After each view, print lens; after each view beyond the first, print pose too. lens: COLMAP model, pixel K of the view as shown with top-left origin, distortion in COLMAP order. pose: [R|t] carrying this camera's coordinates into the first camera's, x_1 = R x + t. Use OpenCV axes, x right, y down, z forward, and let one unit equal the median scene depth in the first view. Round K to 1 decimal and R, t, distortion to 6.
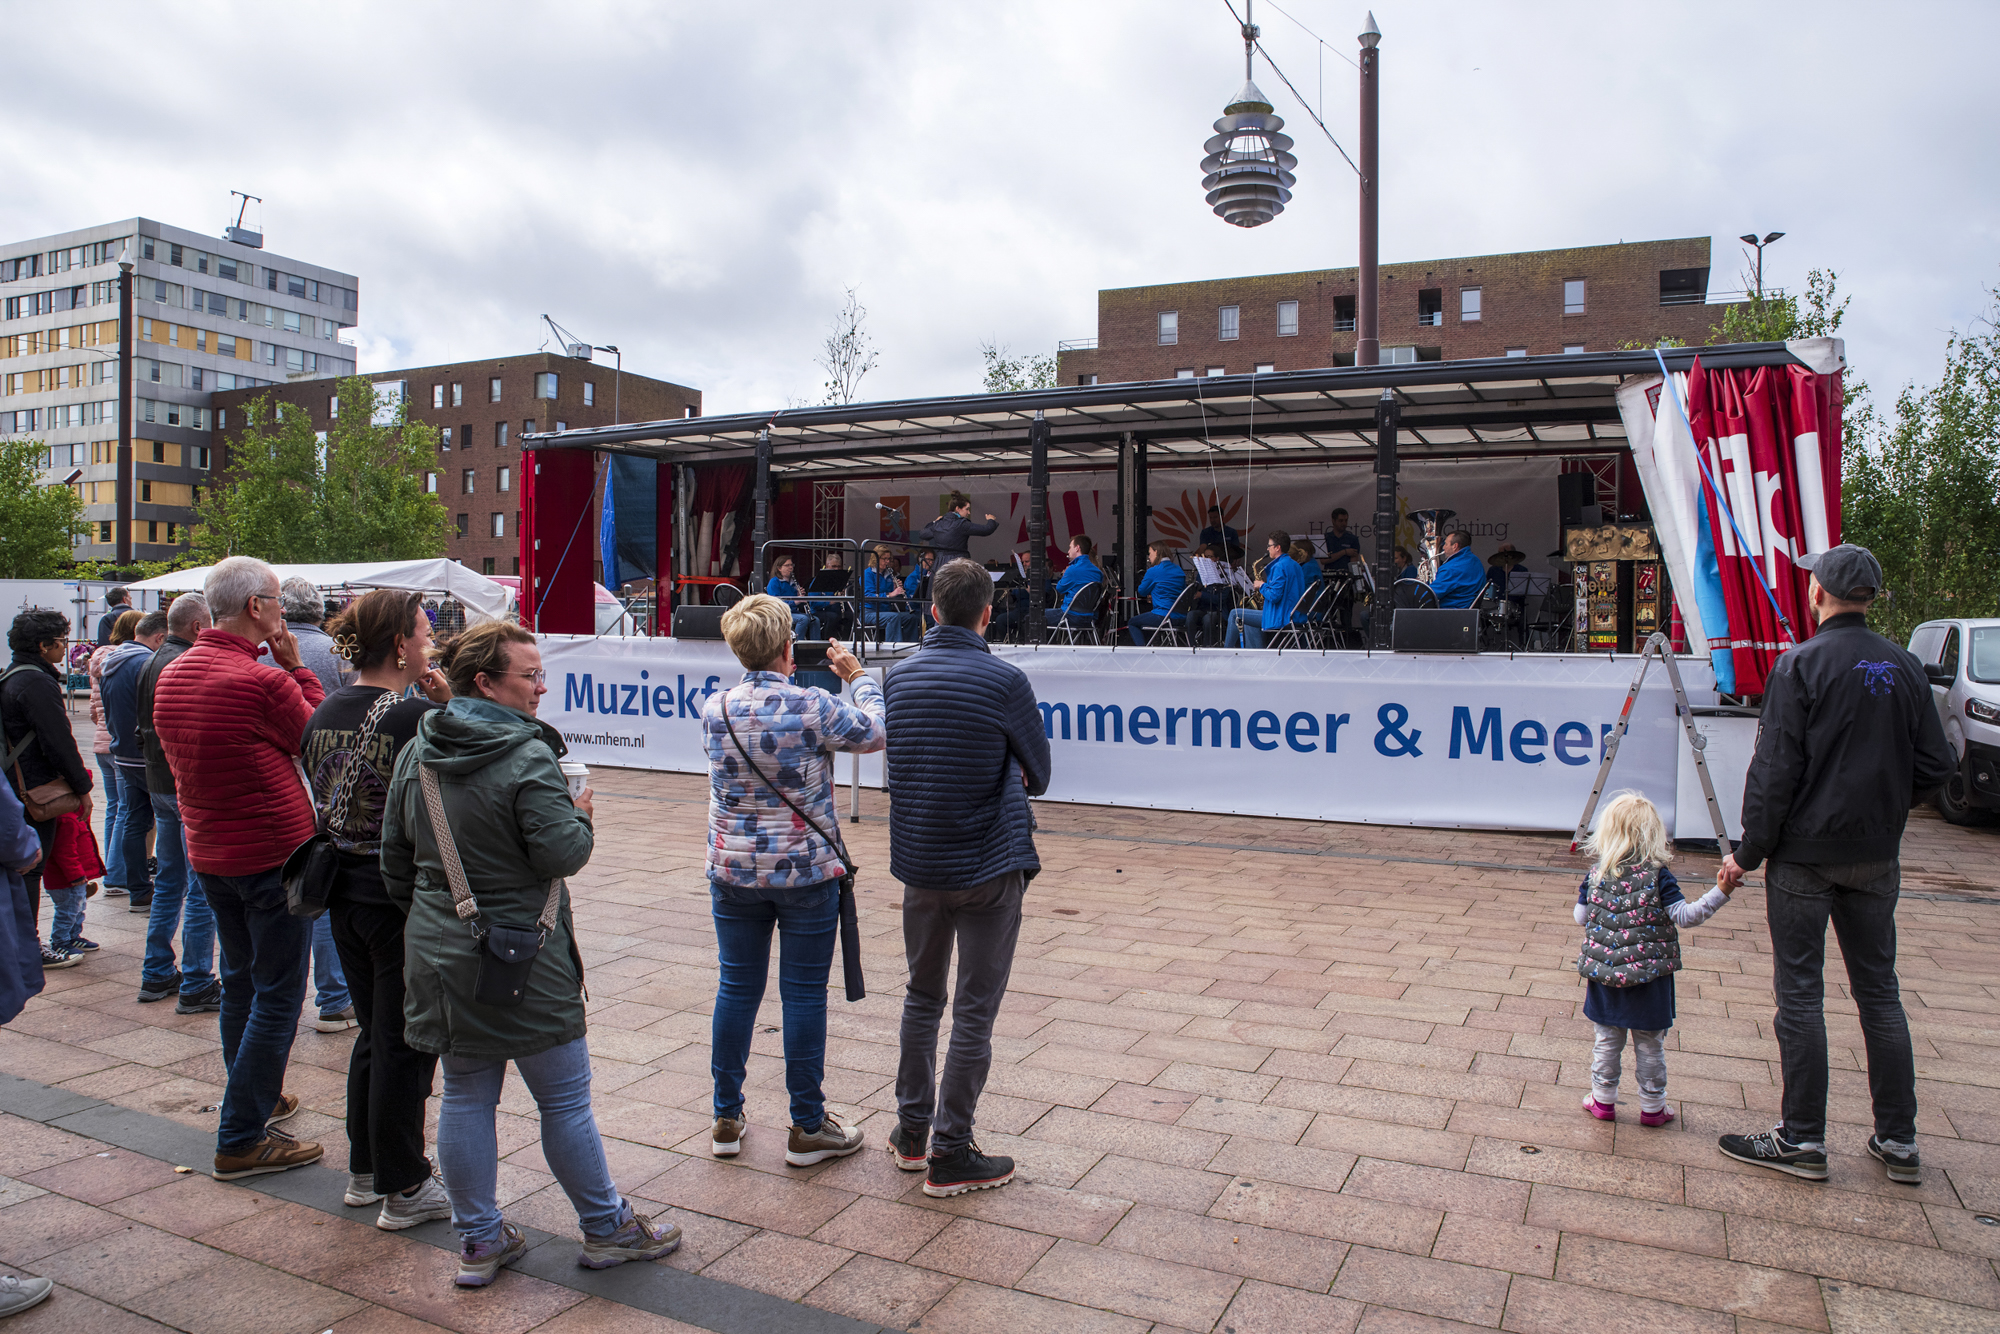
lens RADIAL K [[1378.3, 0, 1000.0], [0, 1378.3, 667.0], [0, 0, 1]] dist [-0.075584, 0.040710]
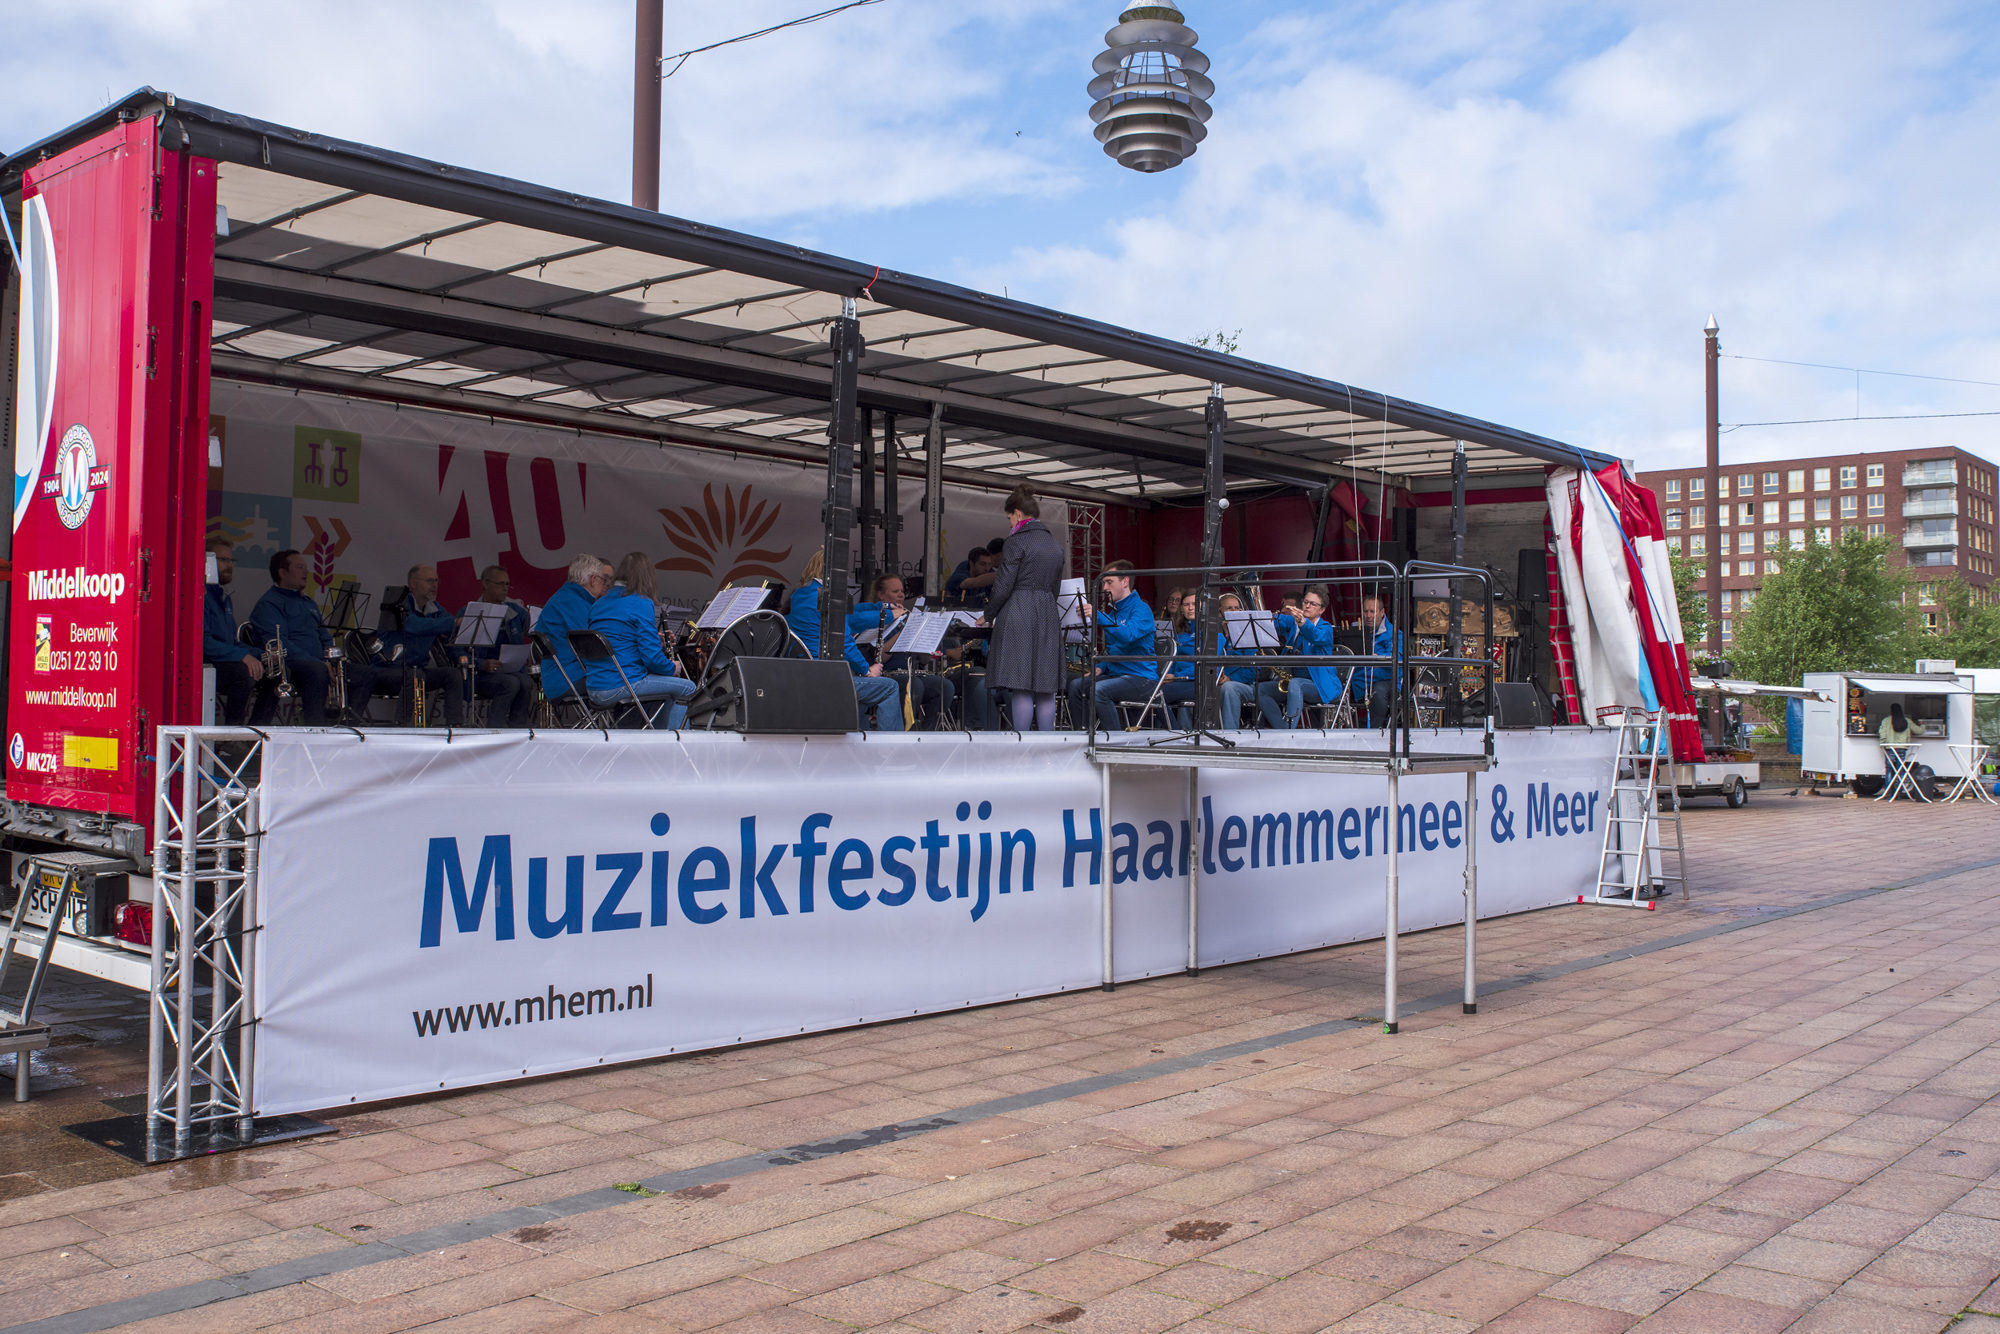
lens RADIAL K [[1833.1, 0, 1000.0], [0, 1833.1, 667.0], [0, 0, 1]] dist [-0.078845, 0.011030]
pose [[0.264956, 0.013314, 0.964169, -0.759768], [0.024112, 0.999501, -0.020428, -0.027541], [-0.963959, 0.028660, 0.264503, 0.767210]]
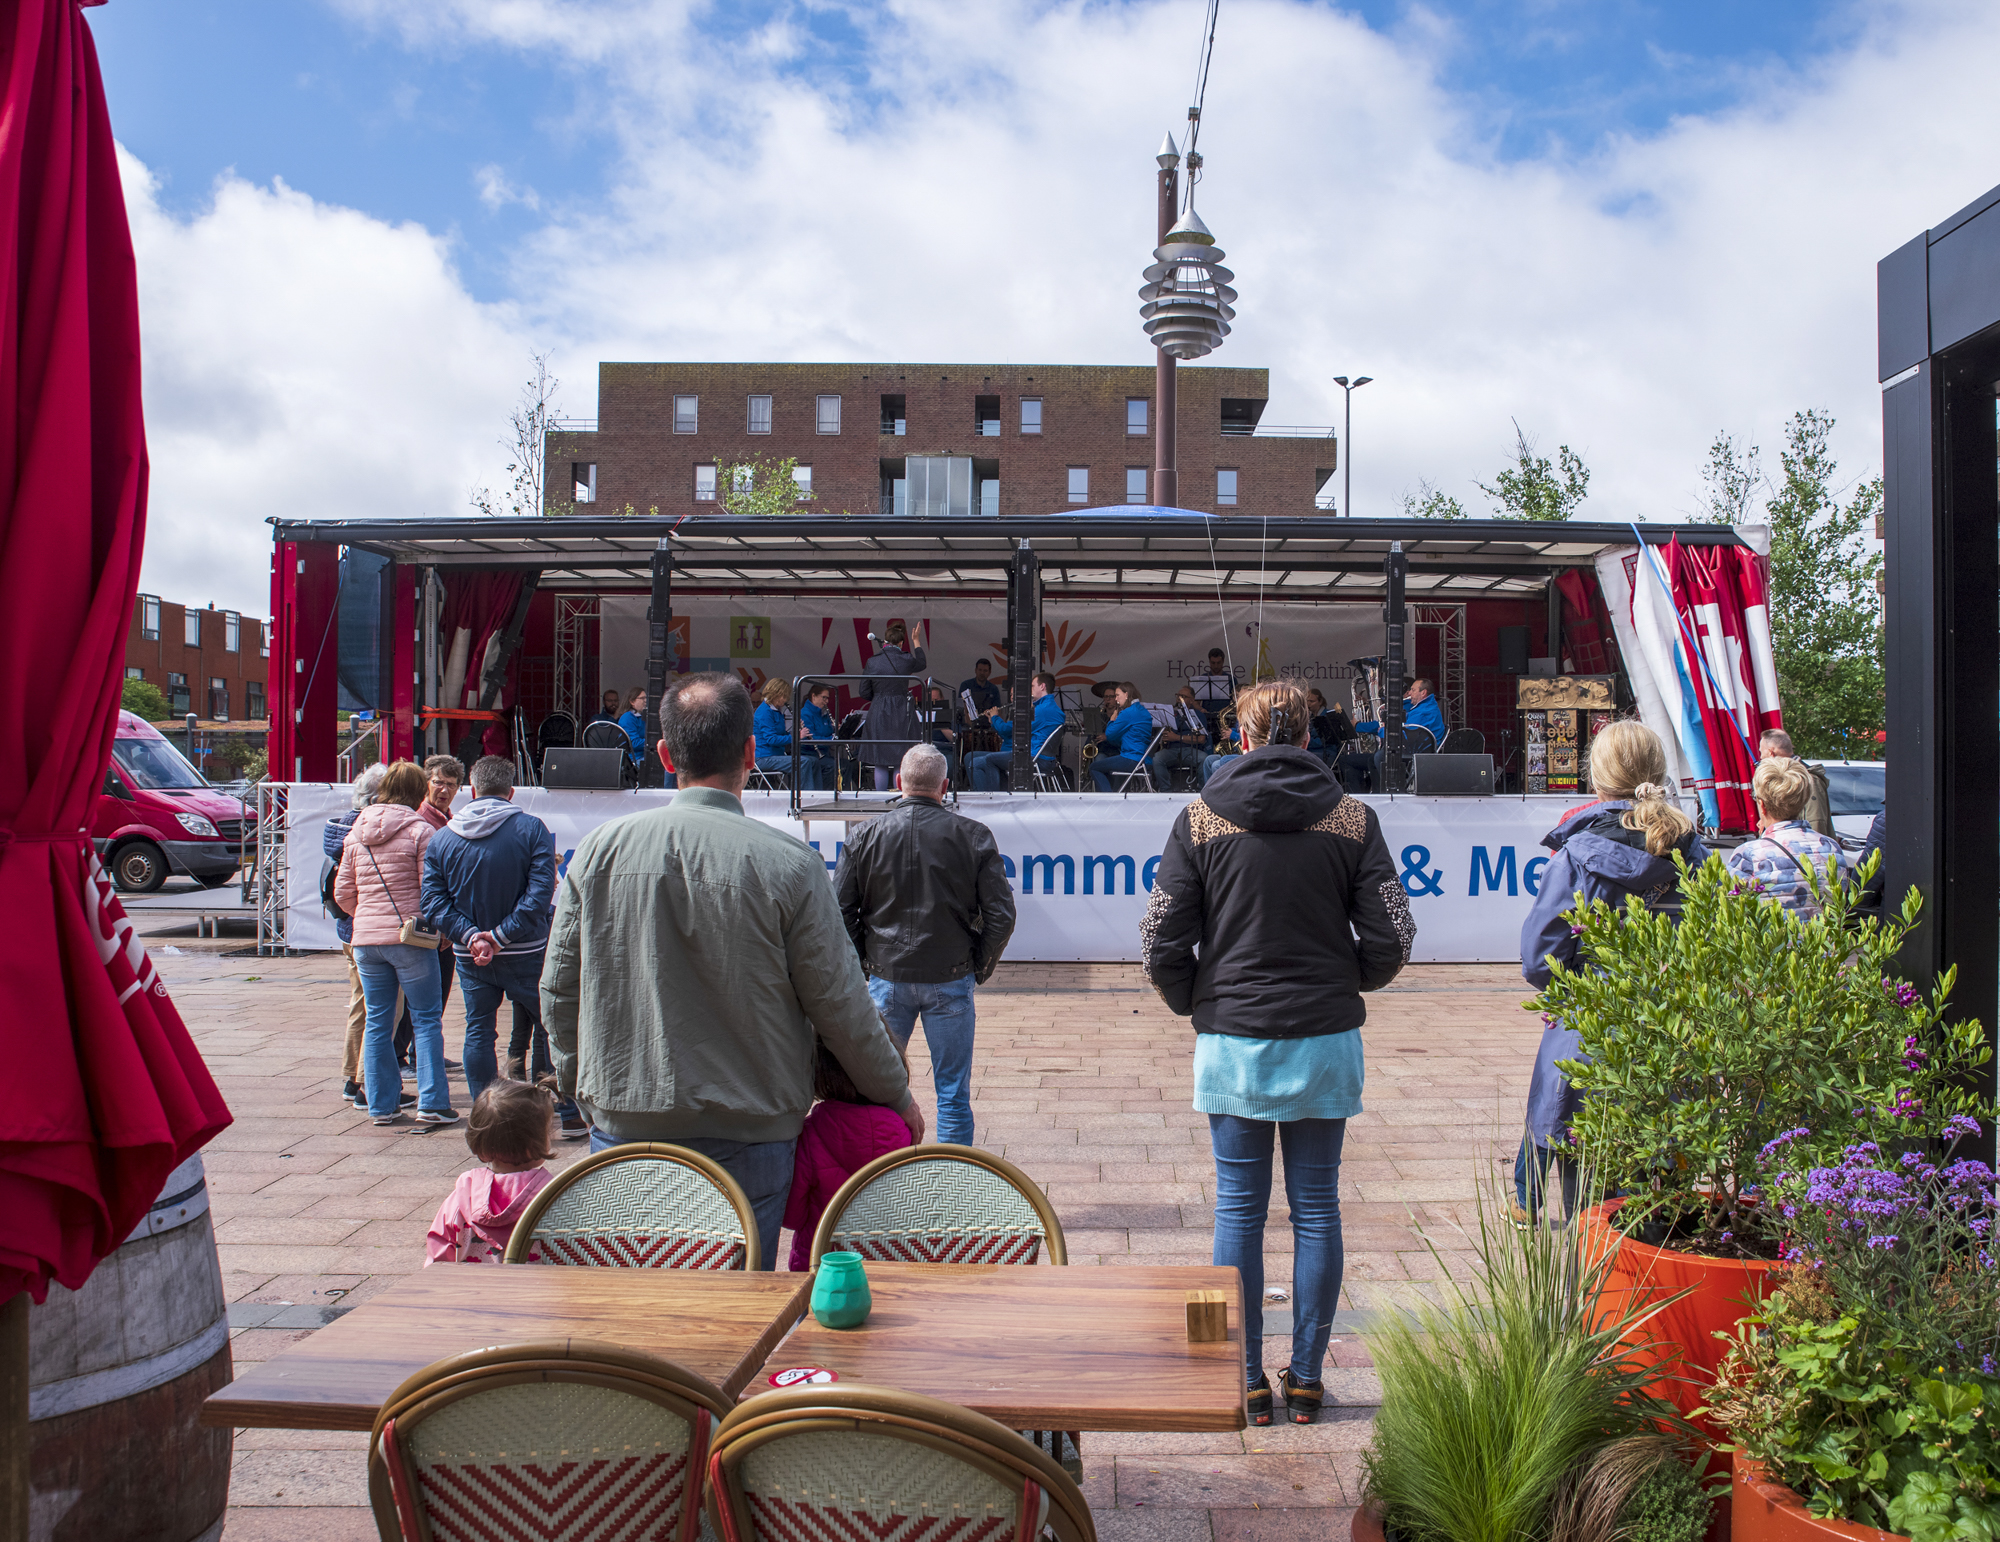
lens RADIAL K [[1635.7, 0, 1114.4], [0, 1635.7, 722.2], [0, 0, 1]] dist [-0.114166, -0.000900]
pose [[0.896161, 0.008350, 0.443650, -0.356080], [0.016411, 0.998515, -0.051944, -0.004653], [-0.443425, 0.053831, 0.894694, -0.003097]]
